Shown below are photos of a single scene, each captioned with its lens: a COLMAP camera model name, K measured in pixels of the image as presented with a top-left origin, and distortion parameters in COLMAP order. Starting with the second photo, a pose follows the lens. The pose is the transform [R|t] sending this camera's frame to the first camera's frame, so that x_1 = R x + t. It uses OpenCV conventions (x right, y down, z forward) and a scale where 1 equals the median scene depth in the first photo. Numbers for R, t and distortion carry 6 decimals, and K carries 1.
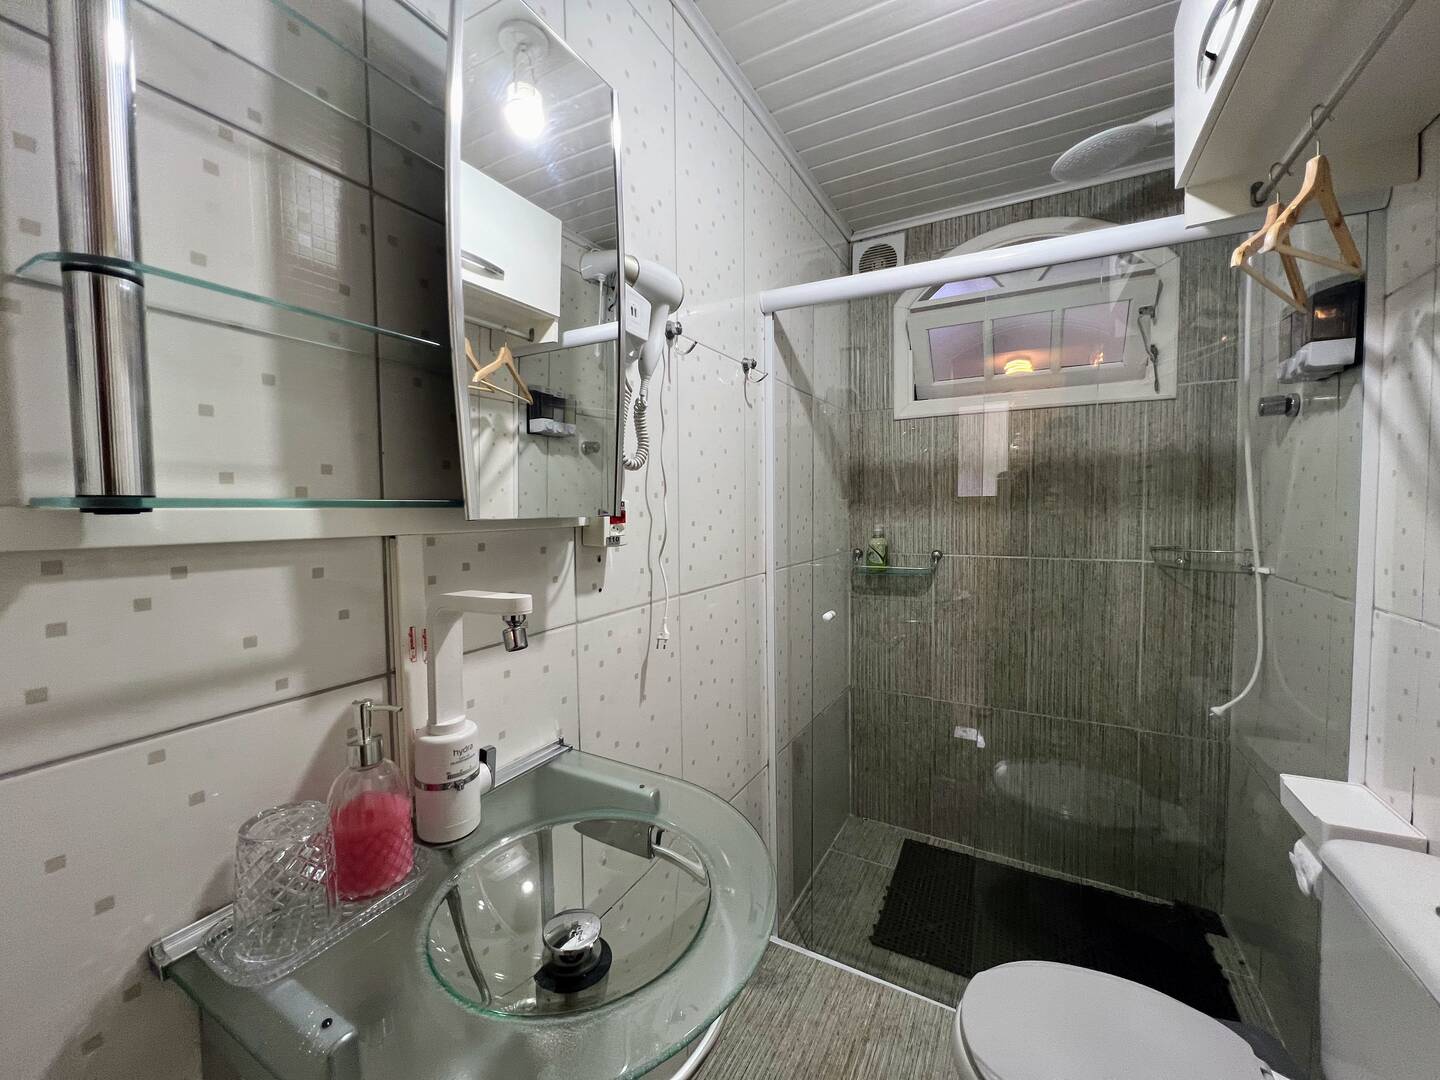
lens RADIAL K [[576.8, 0, 713.6], [0, 576.8, 535.1], [0, 0, 1]] dist [-0.008704, 0.002053]
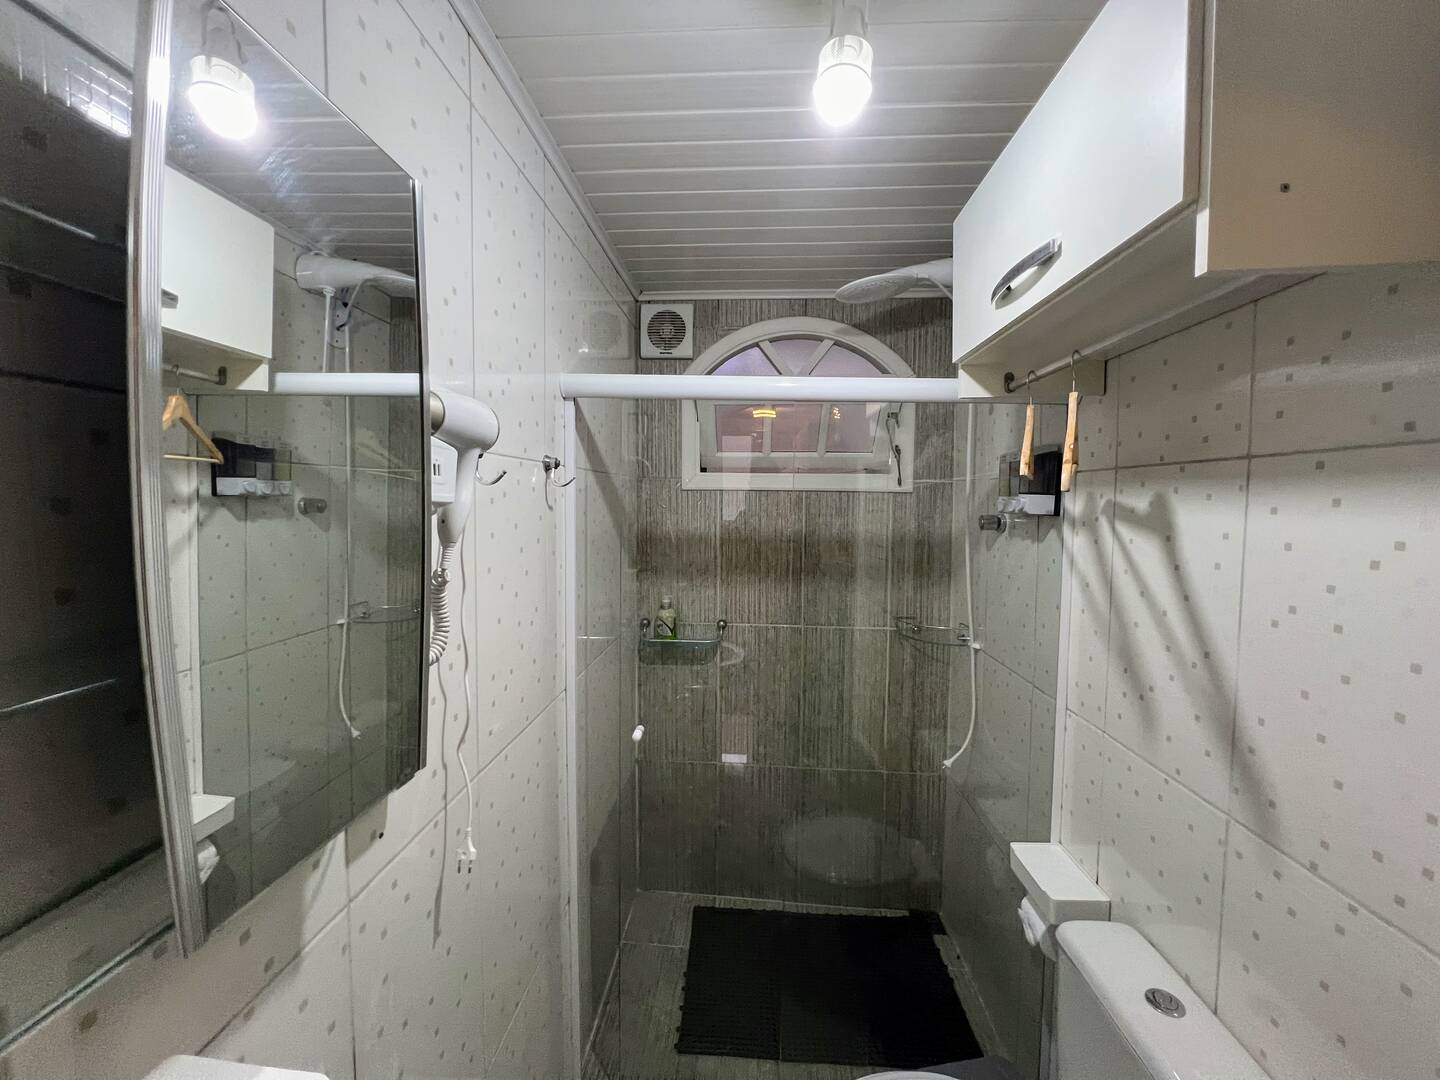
lens RADIAL K [[576.8, 0, 718.0], [0, 576.8, 537.6], [0, 0, 1]] dist [-0.008704, 0.002053]
pose [[0.905567, -0.006468, 0.424153, -0.064152], [0.002677, 0.999951, 0.009533, -0.157375], [-0.424194, -0.007497, 0.905540, 0.091182]]
